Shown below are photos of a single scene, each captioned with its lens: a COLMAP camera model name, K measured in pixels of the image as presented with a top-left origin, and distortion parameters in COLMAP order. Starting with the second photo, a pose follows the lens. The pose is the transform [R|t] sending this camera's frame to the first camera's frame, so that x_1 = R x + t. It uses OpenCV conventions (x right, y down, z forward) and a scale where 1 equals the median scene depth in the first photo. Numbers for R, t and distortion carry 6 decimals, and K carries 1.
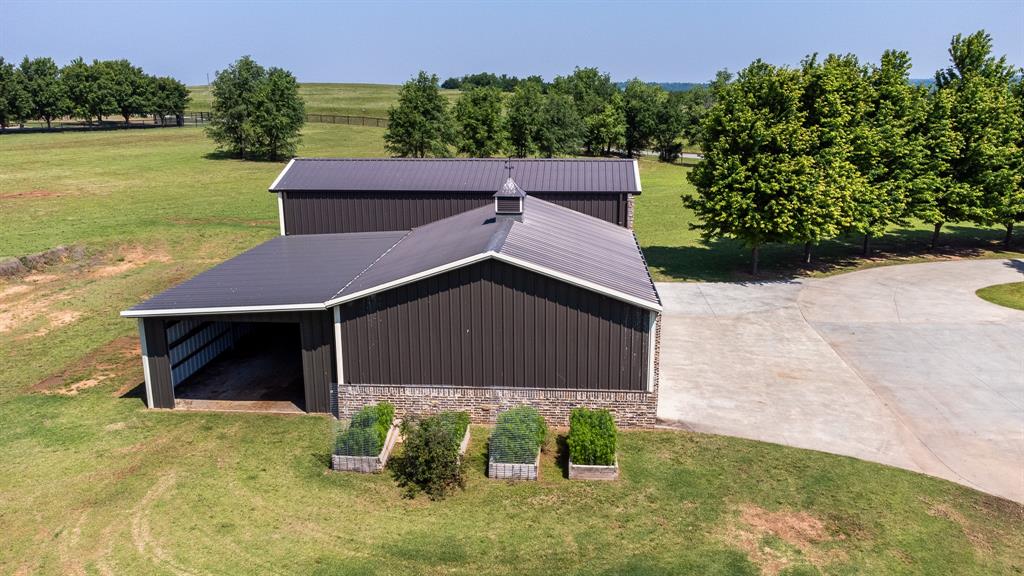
lens RADIAL K [[730.7, 0, 512.0], [0, 730.7, 288.0], [0, 0, 1]] dist [0.007889, 0.082673]
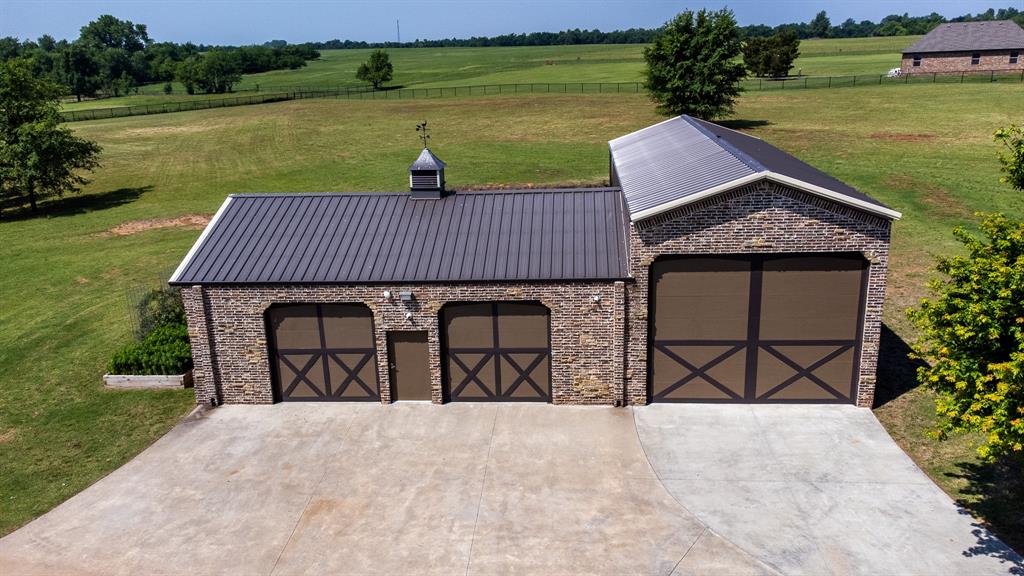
lens RADIAL K [[730.7, 0, 512.0], [0, 730.7, 288.0], [0, 0, 1]] dist [0.007889, 0.082673]
pose [[0.065548, 0.286654, -0.955789, 0.671824], [-0.234540, 0.935440, 0.264467, -0.187589], [0.969894, 0.206835, 0.128548, 0.746599]]
